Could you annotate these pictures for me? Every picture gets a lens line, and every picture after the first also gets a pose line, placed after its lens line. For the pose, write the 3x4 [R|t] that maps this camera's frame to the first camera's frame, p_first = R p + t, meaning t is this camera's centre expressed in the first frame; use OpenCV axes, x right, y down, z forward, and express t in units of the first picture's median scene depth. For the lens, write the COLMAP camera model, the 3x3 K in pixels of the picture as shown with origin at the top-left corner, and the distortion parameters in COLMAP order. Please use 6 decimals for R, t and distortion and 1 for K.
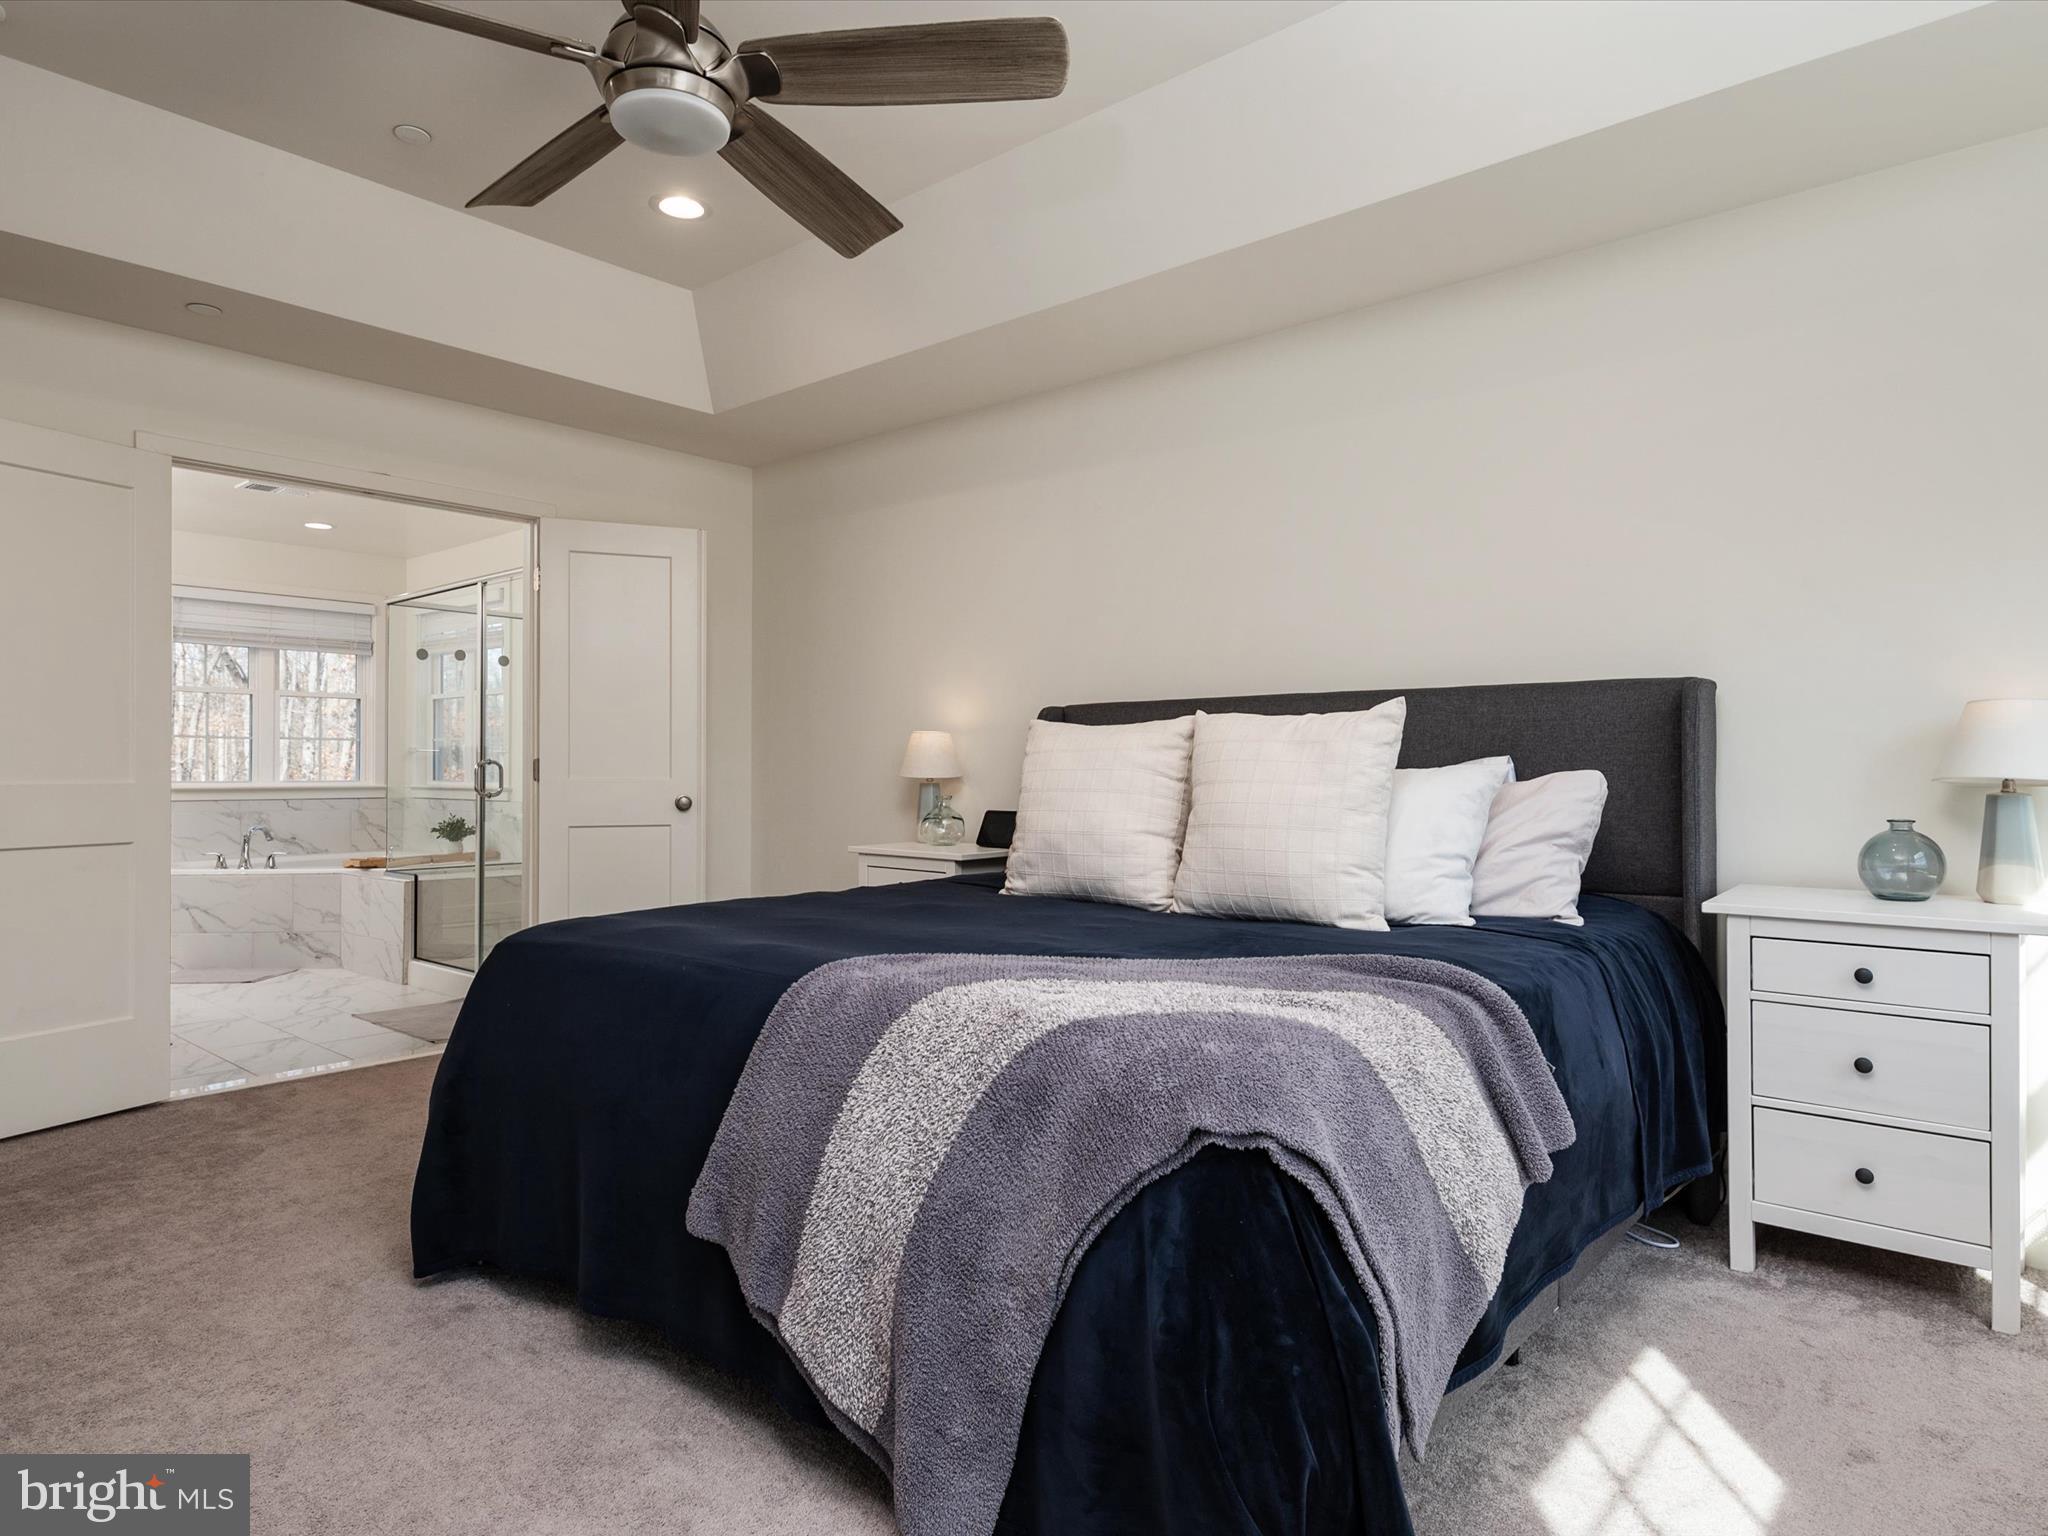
lens RADIAL K [[1432.2, 0, 1024.0], [0, 1432.2, 768.0], [0, 0, 1]] dist [-0.037609, 0.000565]
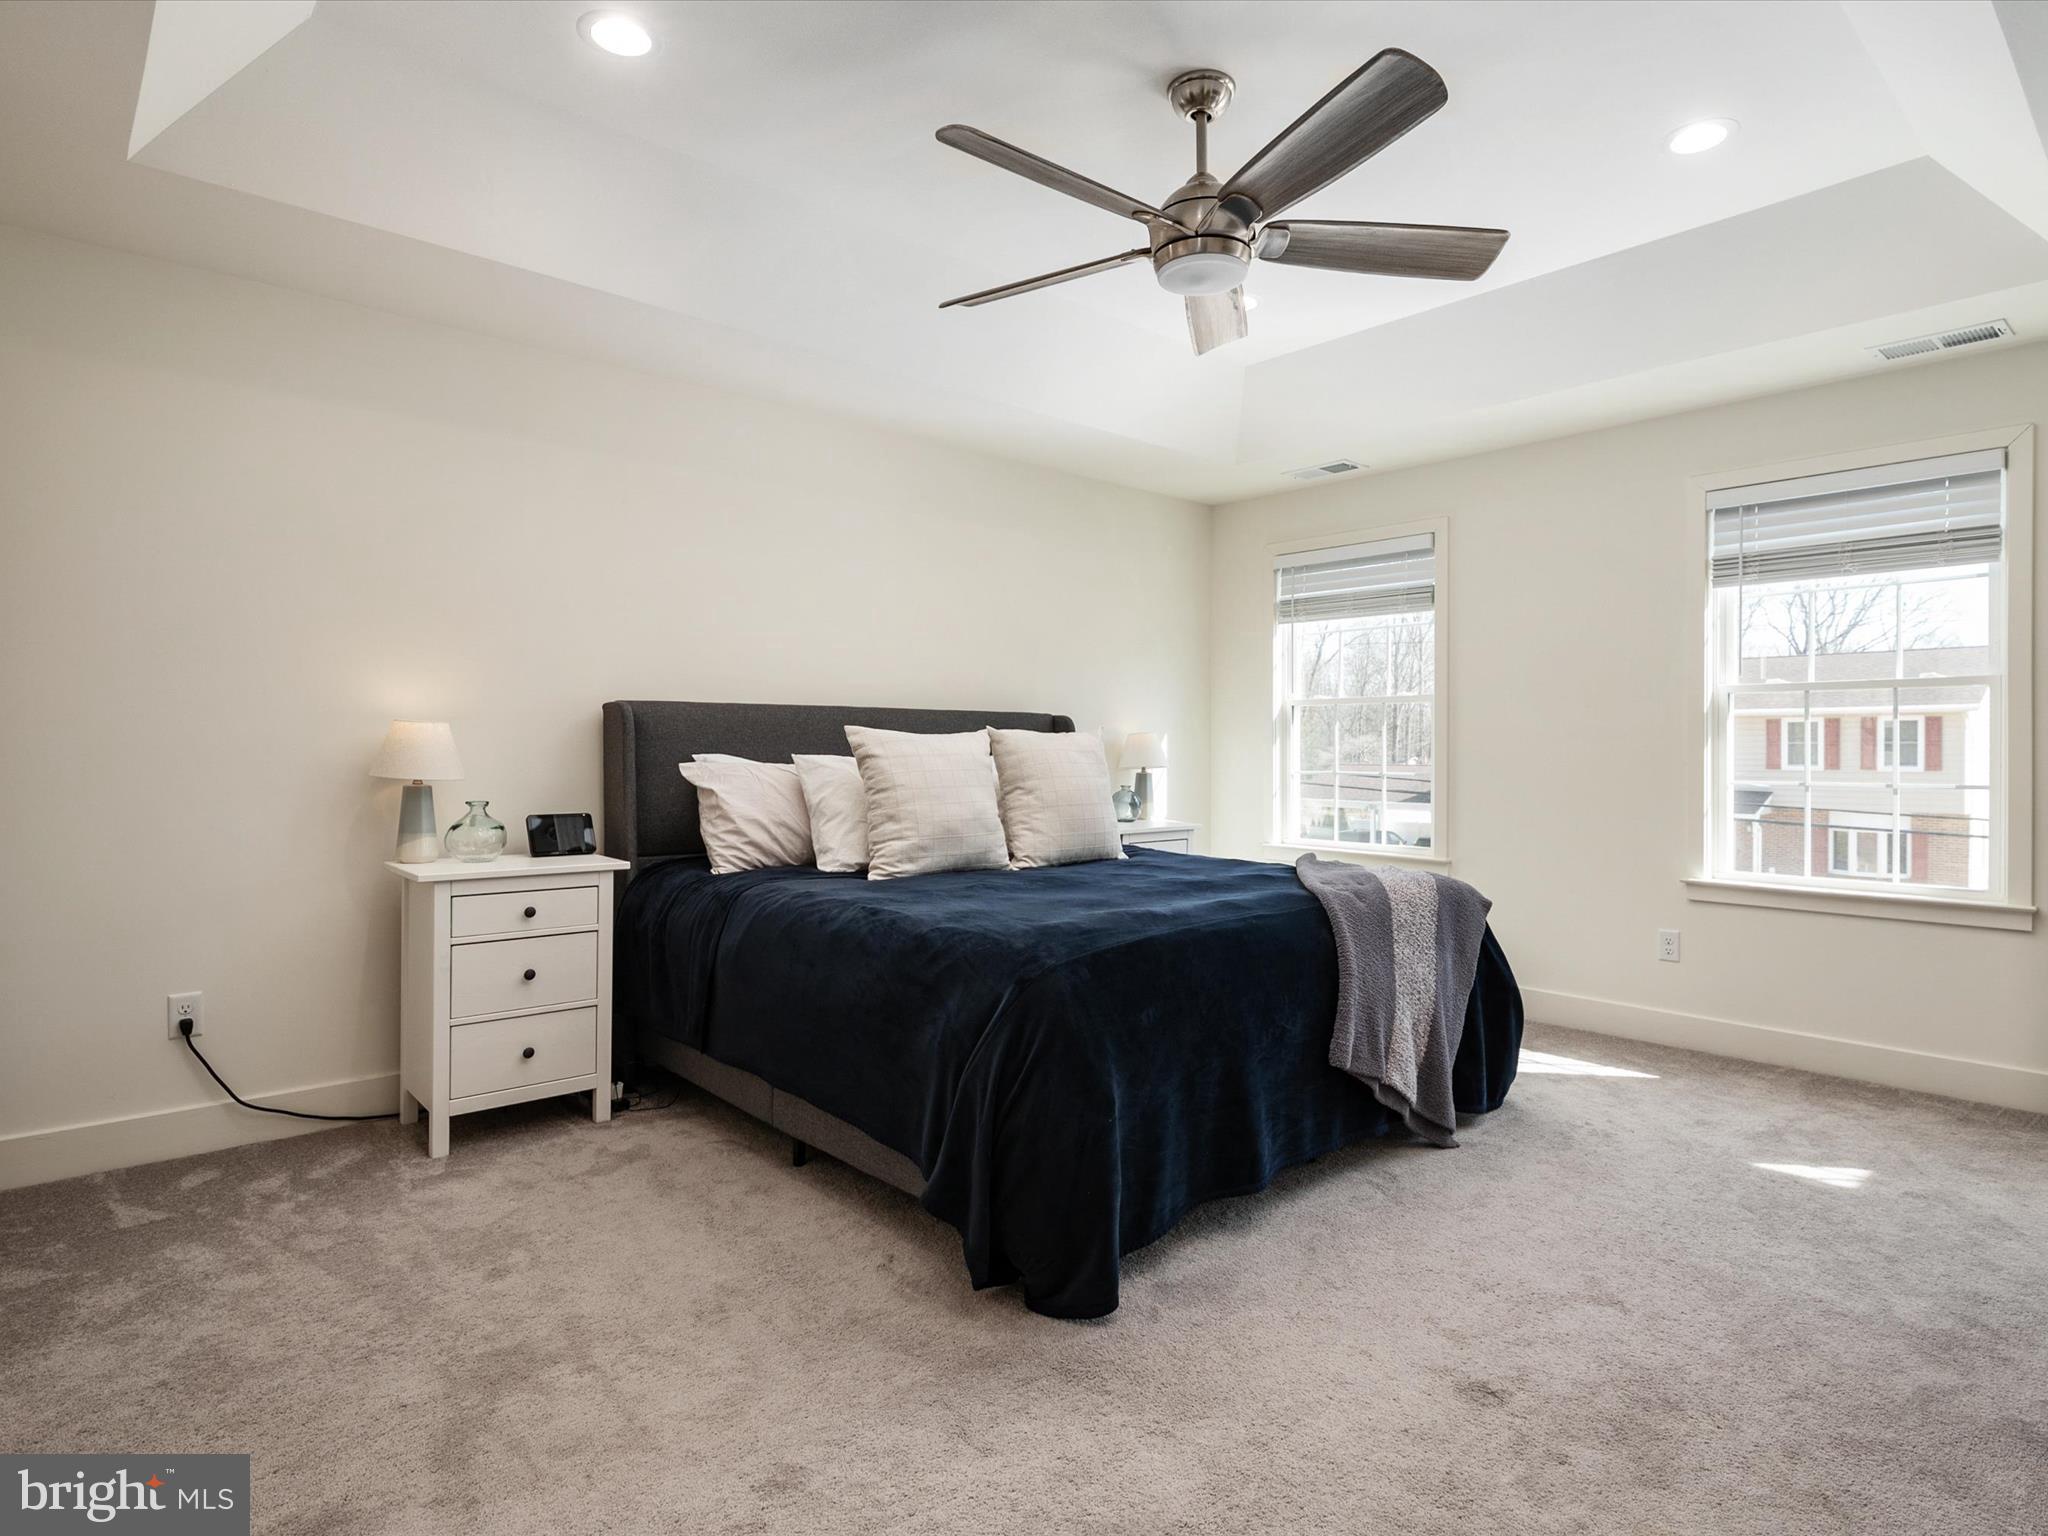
lens RADIAL K [[1432.2, 0, 1024.0], [0, 1432.2, 768.0], [0, 0, 1]] dist [-0.037609, 0.000565]
pose [[-0.281727, -0.001022, 0.959494, -0.920661], [-0.020508, 0.999777, -0.004957, -0.000541], [-0.959276, -0.021073, -0.281685, 0.932057]]
